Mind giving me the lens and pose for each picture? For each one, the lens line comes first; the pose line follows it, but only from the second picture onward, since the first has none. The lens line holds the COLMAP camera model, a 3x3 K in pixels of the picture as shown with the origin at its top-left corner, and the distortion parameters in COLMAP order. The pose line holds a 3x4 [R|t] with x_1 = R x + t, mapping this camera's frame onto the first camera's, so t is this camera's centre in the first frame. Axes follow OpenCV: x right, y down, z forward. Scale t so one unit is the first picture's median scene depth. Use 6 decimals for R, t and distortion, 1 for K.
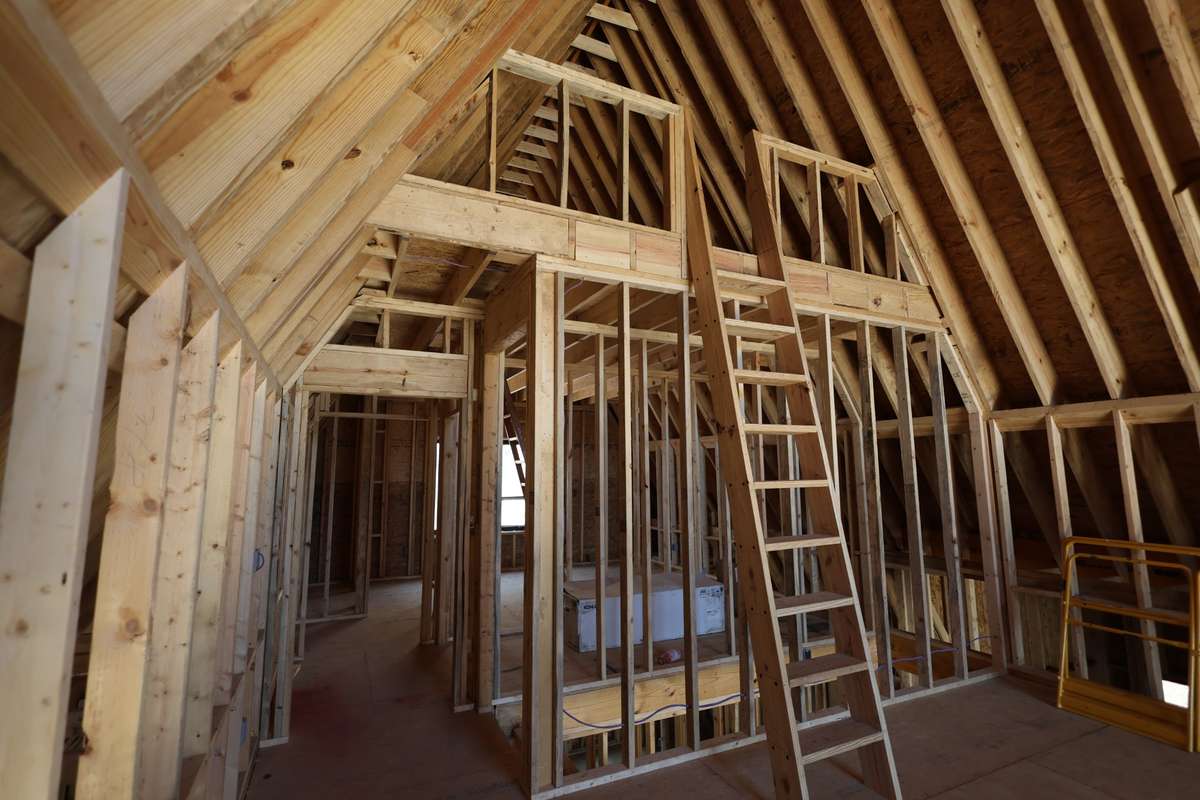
lens RADIAL K [[552.7, 0, 600.4], [0, 552.7, 399.5], [0, 0, 1]] dist [-0.000893, -0.000287]
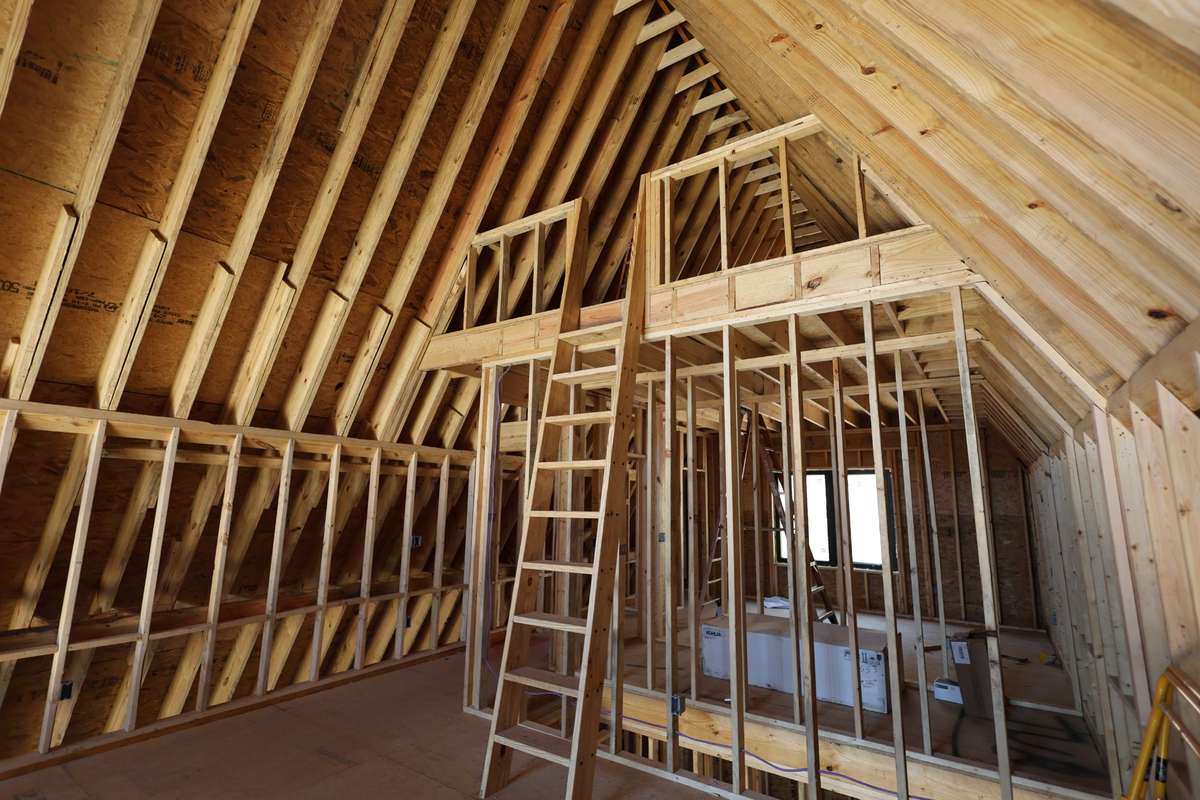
lens RADIAL K [[552.7, 0, 600.4], [0, 552.7, 399.5], [0, 0, 1]] dist [-0.000893, -0.000287]
pose [[0.511087, -0.136644, -0.848598, 0.981445], [0.092713, 0.990286, -0.103620, 0.034085], [0.854514, -0.025717, 0.518791, 0.351550]]
